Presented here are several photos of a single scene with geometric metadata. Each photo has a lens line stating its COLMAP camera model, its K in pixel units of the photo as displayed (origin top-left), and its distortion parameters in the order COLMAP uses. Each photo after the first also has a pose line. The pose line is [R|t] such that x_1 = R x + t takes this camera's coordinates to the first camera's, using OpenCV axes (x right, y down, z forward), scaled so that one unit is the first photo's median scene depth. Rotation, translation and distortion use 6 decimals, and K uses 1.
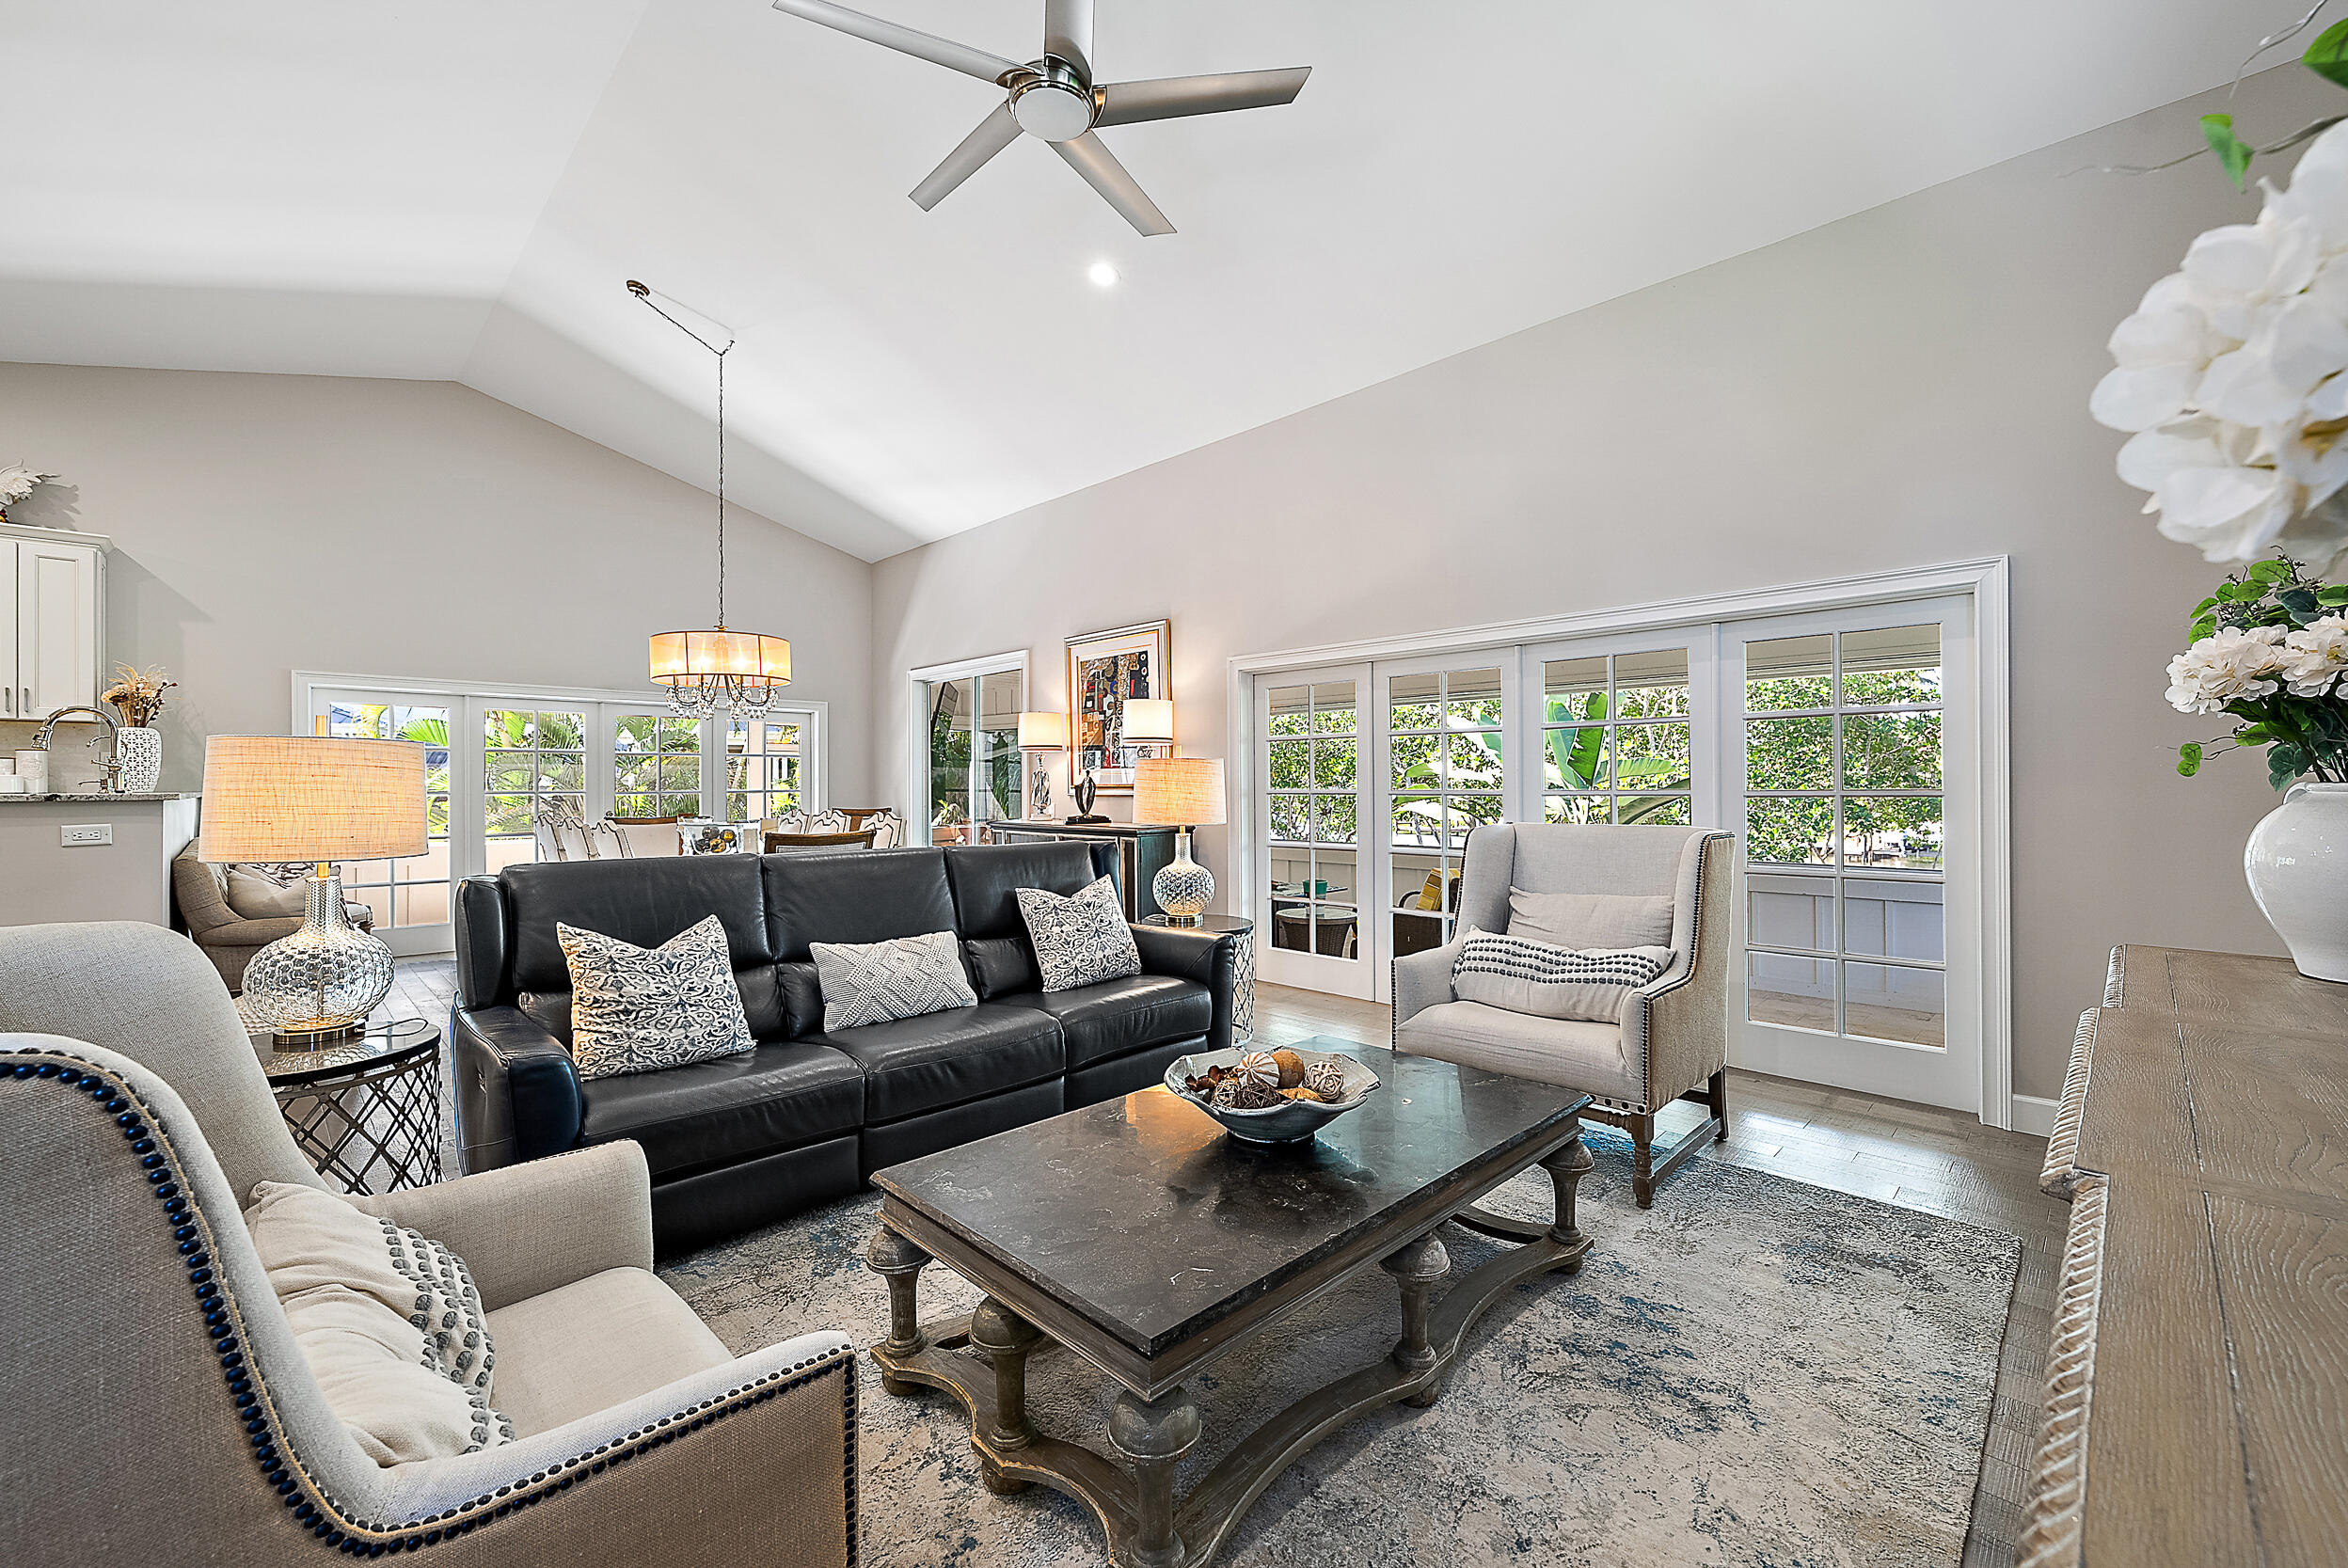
lens RADIAL K [[946.0, 0, 1184.4], [0, 946.0, 772.8], [0, 0, 1]] dist [-0.001155, -0.000056]
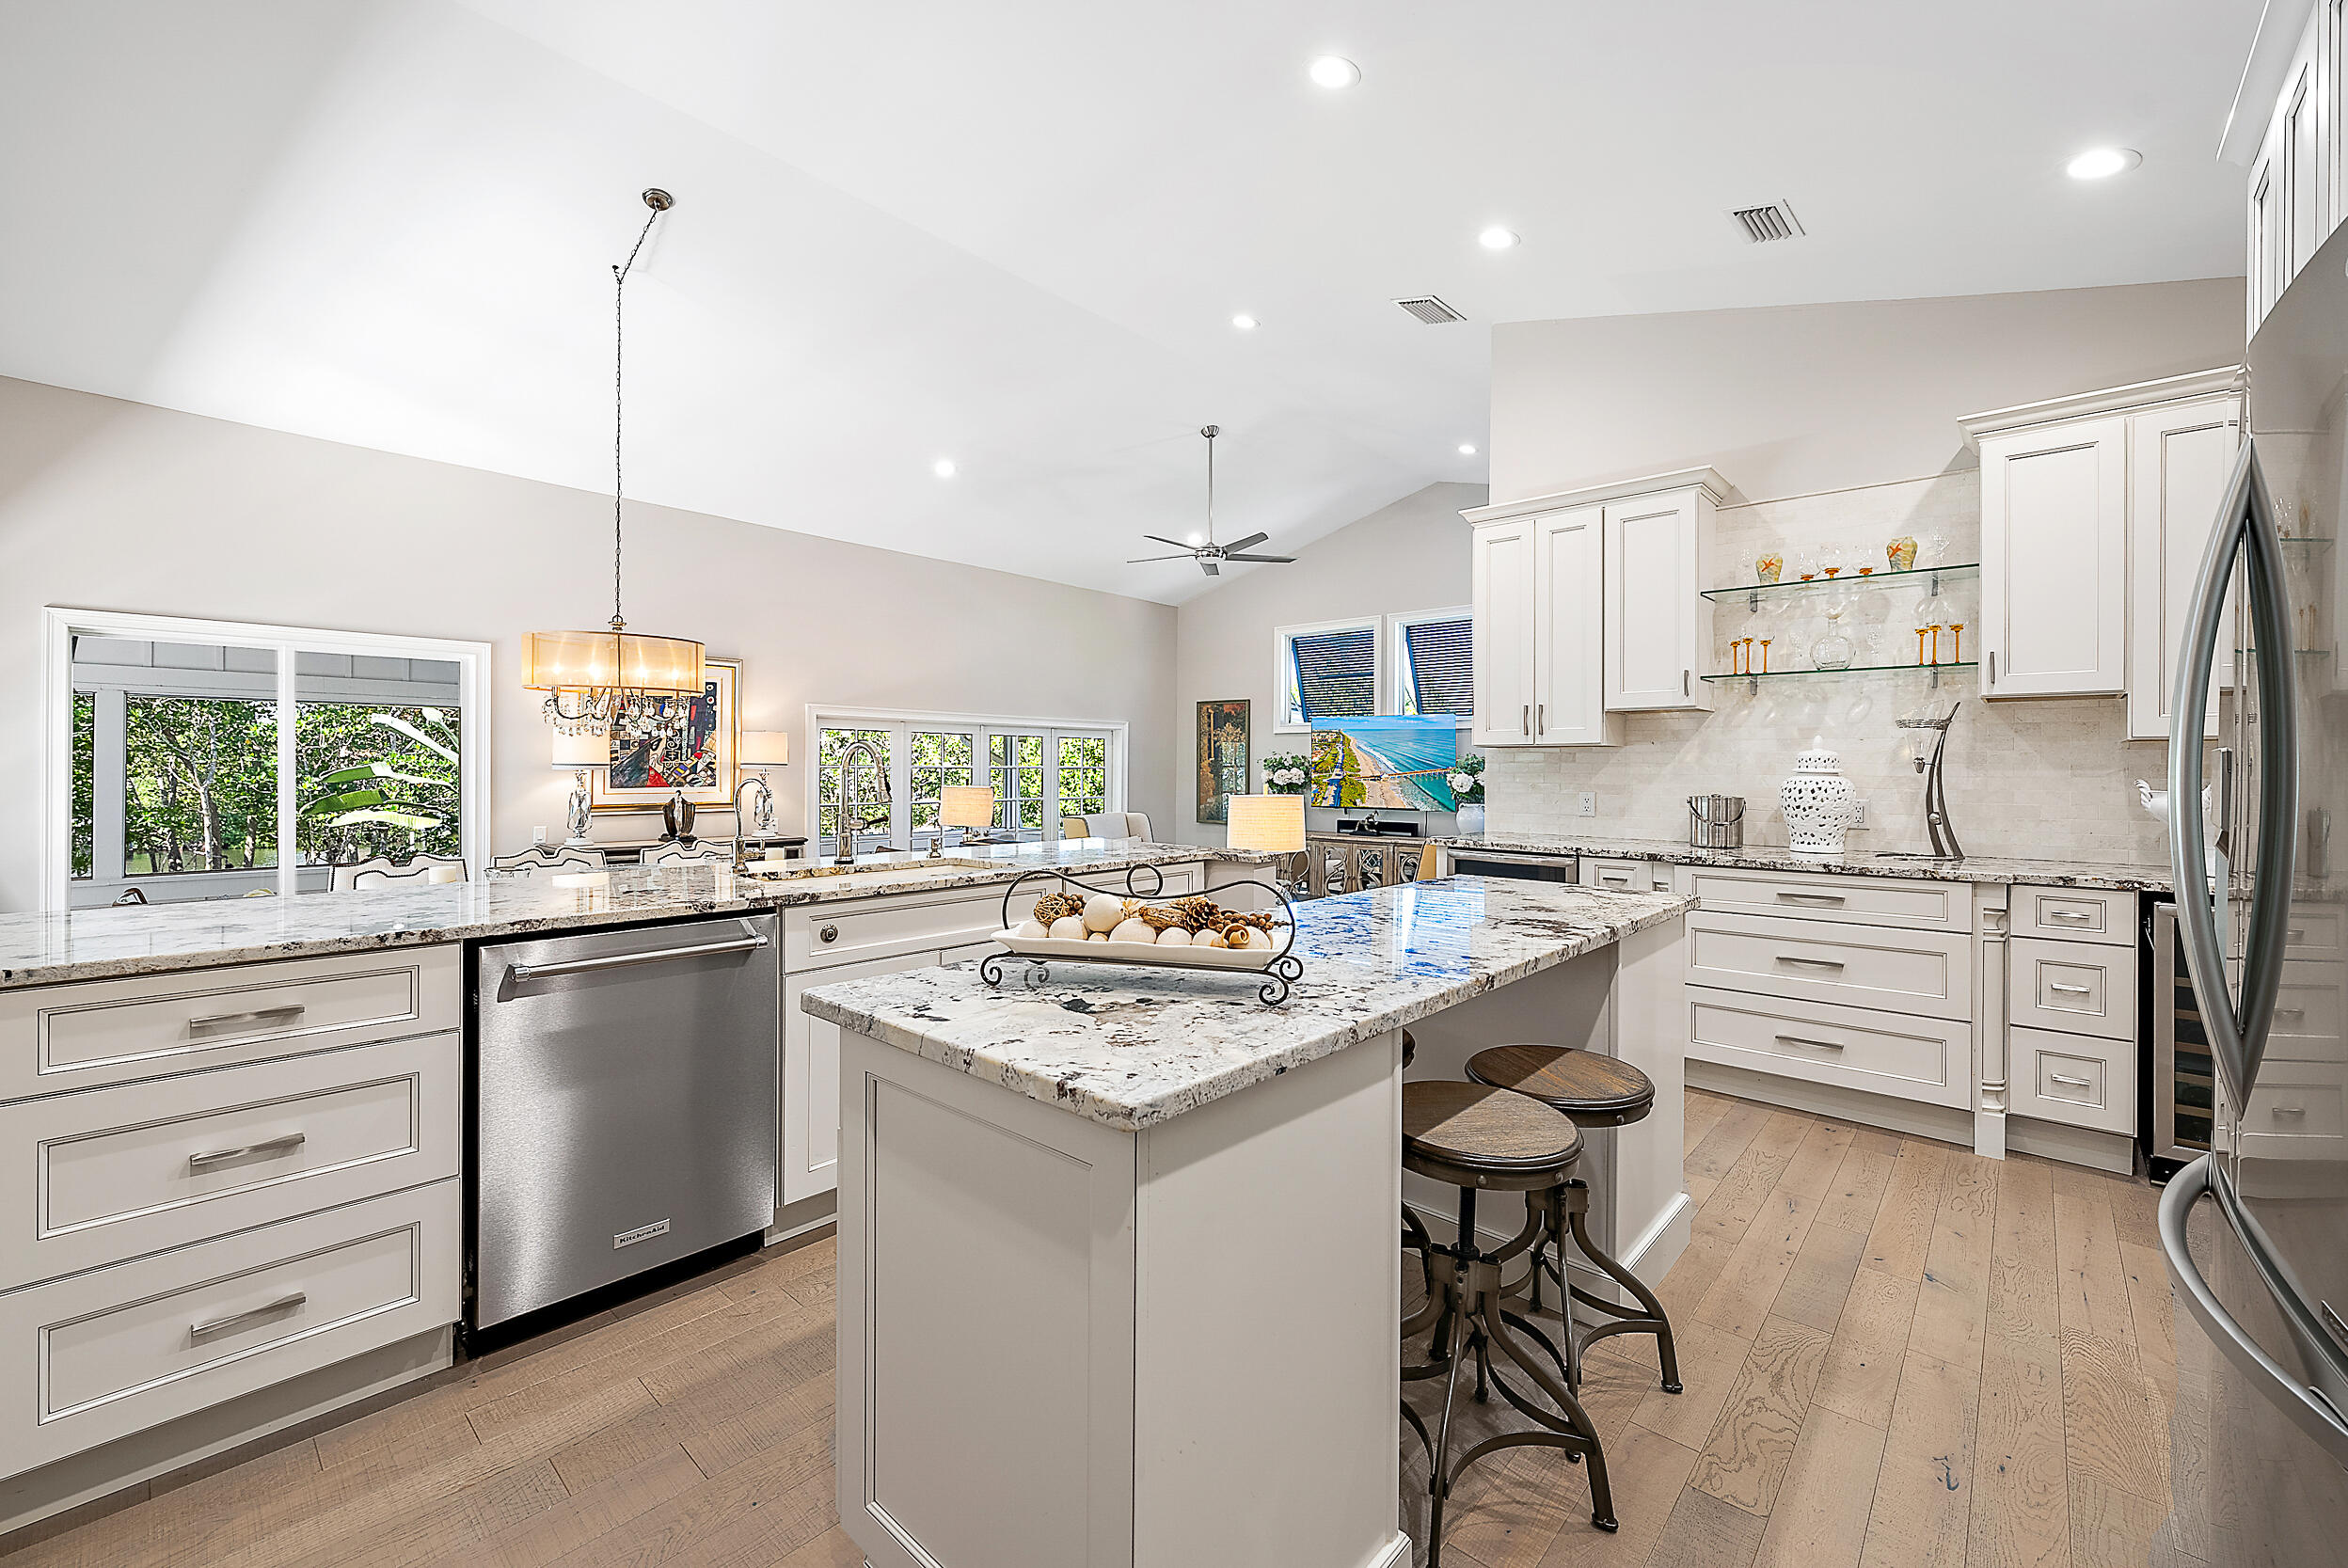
lens RADIAL K [[946.0, 0, 1184.4], [0, 946.0, 772.8], [0, 0, 1]] dist [-0.001155, -0.000056]
pose [[-0.059980, -0.001602, 0.998198, -1.936788], [-0.014318, 0.999897, 0.000745, -0.052091], [-0.998097, -0.014248, -0.059996, 0.846449]]
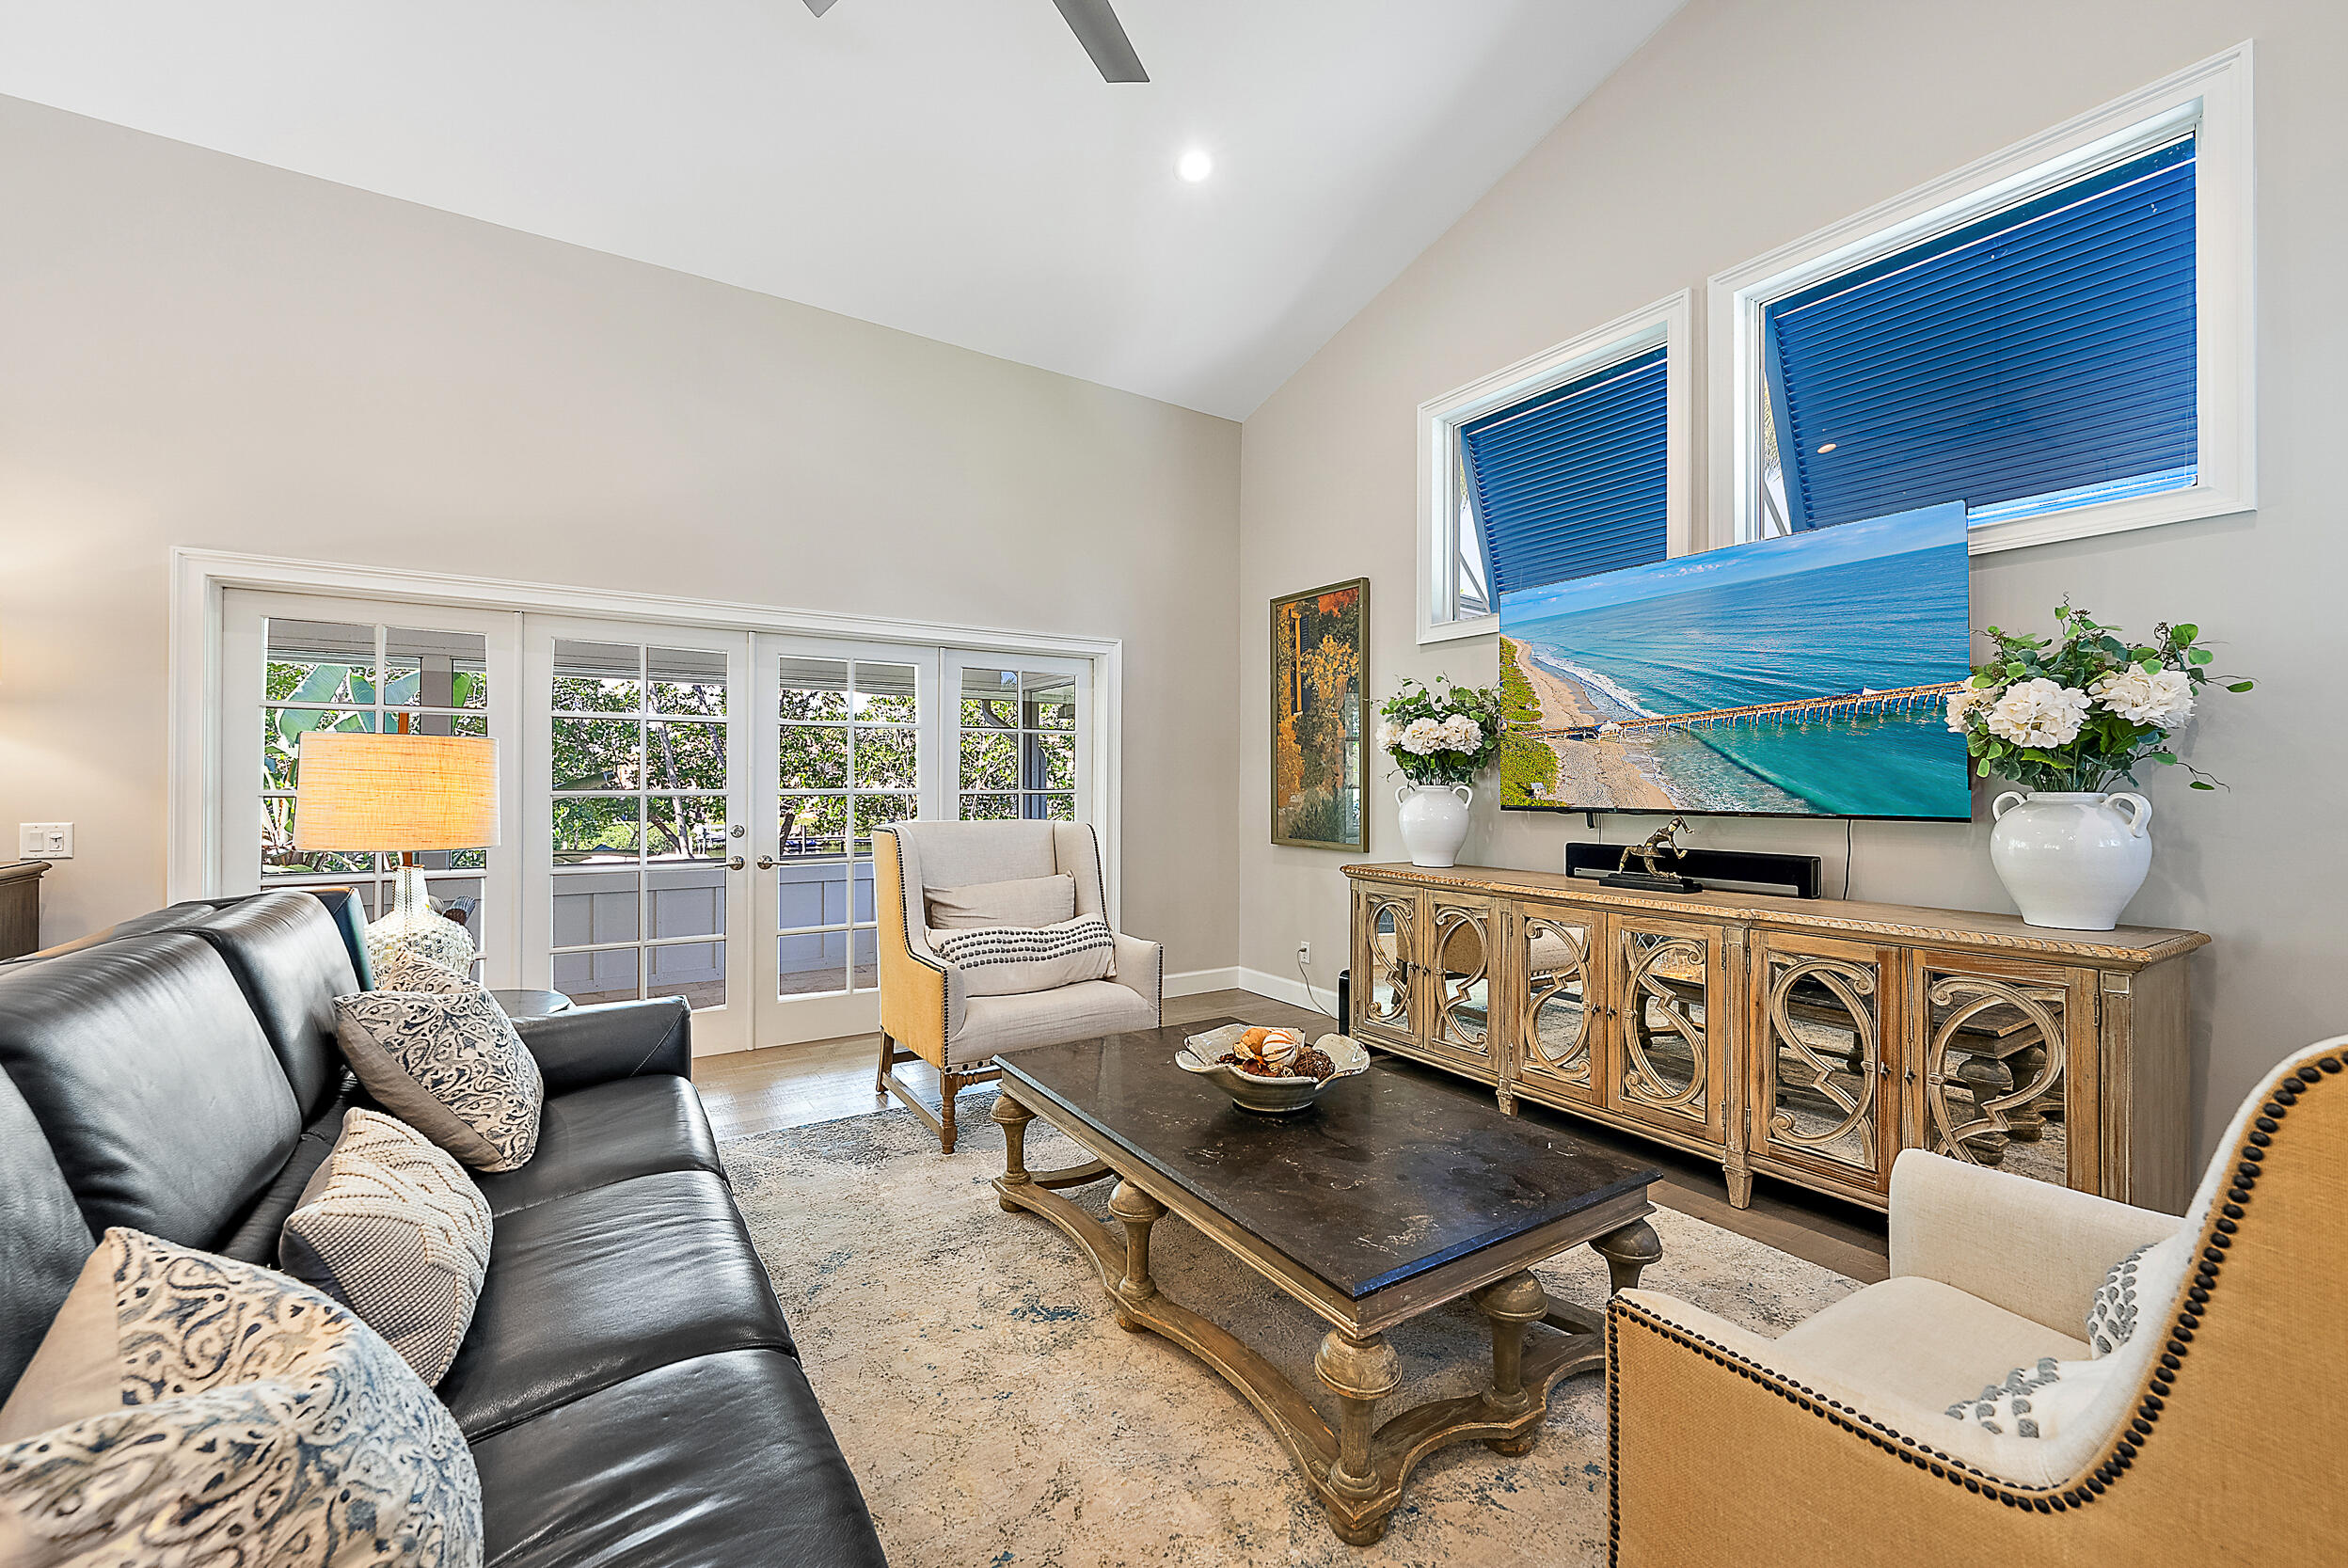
lens RADIAL K [[917.0, 0, 1196.4], [0, 917.0, 782.3], [0, 0, 1]] dist [-0.000074, 0.000039]
pose [[0.199228, 0.008070, 0.979920, -0.520920], [-0.011772, 0.999914, -0.005841, 0.013083], [-0.979882, -0.010372, 0.199306, 0.491736]]
